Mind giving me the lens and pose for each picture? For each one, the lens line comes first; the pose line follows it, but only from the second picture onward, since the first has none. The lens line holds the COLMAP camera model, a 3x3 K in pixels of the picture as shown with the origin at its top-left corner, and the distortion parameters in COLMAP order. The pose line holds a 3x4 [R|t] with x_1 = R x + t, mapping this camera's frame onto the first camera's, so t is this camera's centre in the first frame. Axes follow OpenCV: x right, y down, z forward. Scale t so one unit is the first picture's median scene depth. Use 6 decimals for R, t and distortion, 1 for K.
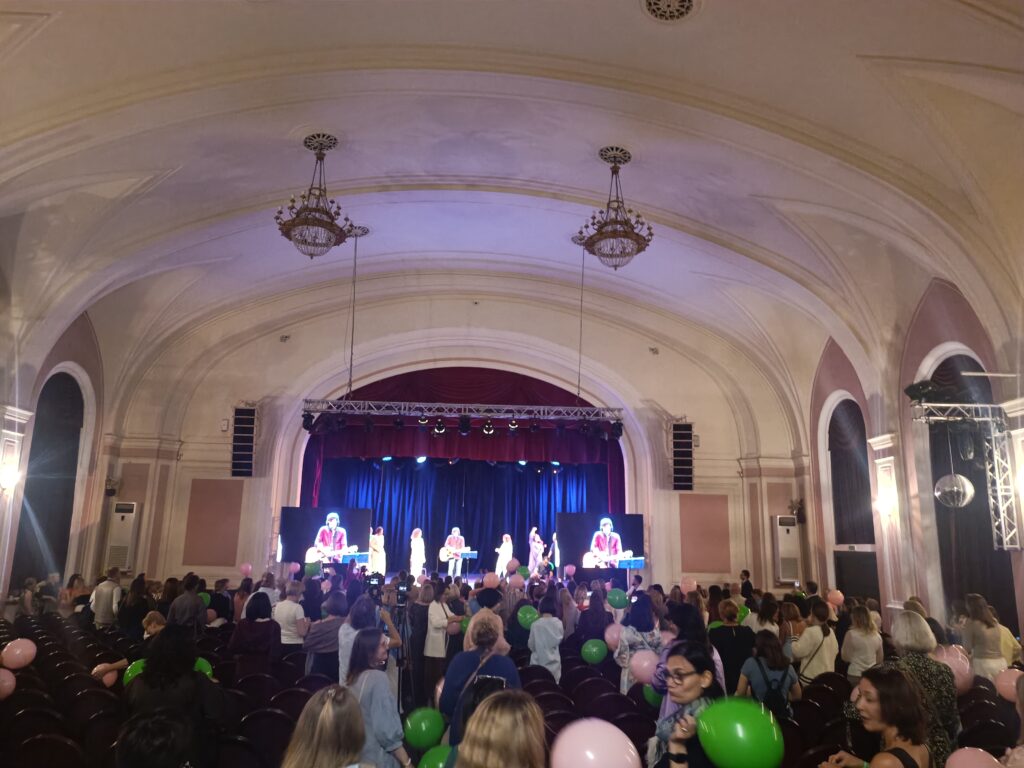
lens RADIAL K [[752.3, 0, 512.0], [0, 752.3, 384.0], [0, 0, 1]] dist [-0.004050, 0.000526]
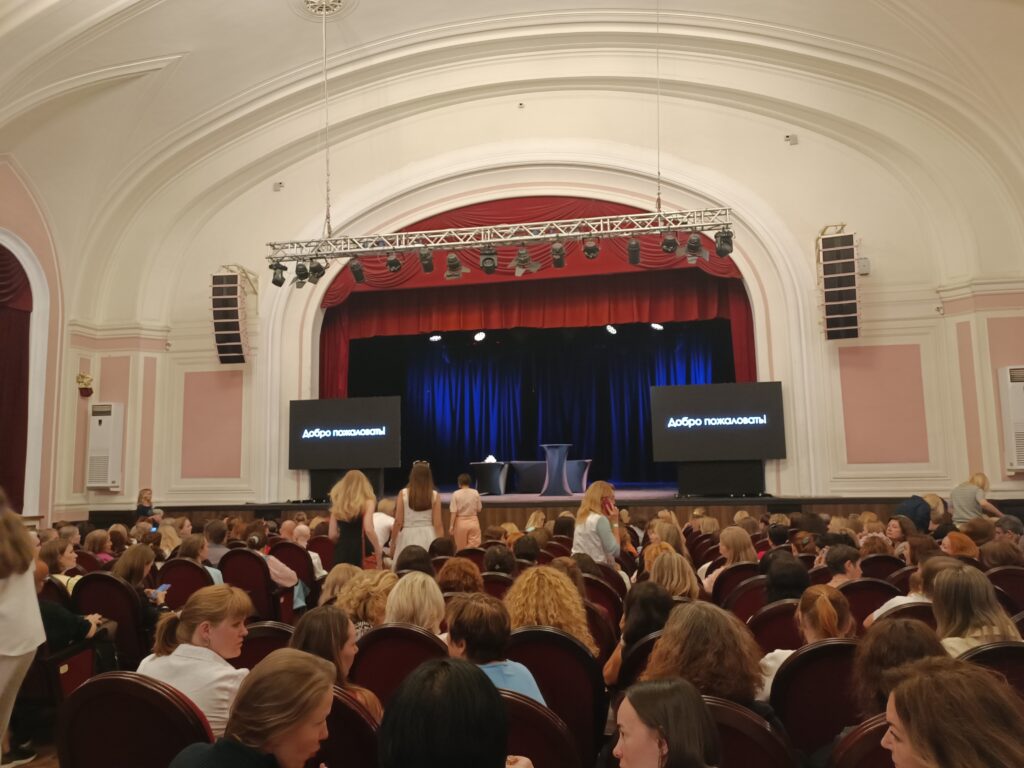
lens RADIAL K [[752.3, 0, 512.0], [0, 752.3, 384.0], [0, 0, 1]] dist [-0.004050, 0.000526]
pose [[0.970382, -0.064353, -0.232847, 0.099425], [0.084633, 0.993341, 0.078172, 0.105821], [0.226266, -0.095563, 0.969366, 0.303291]]
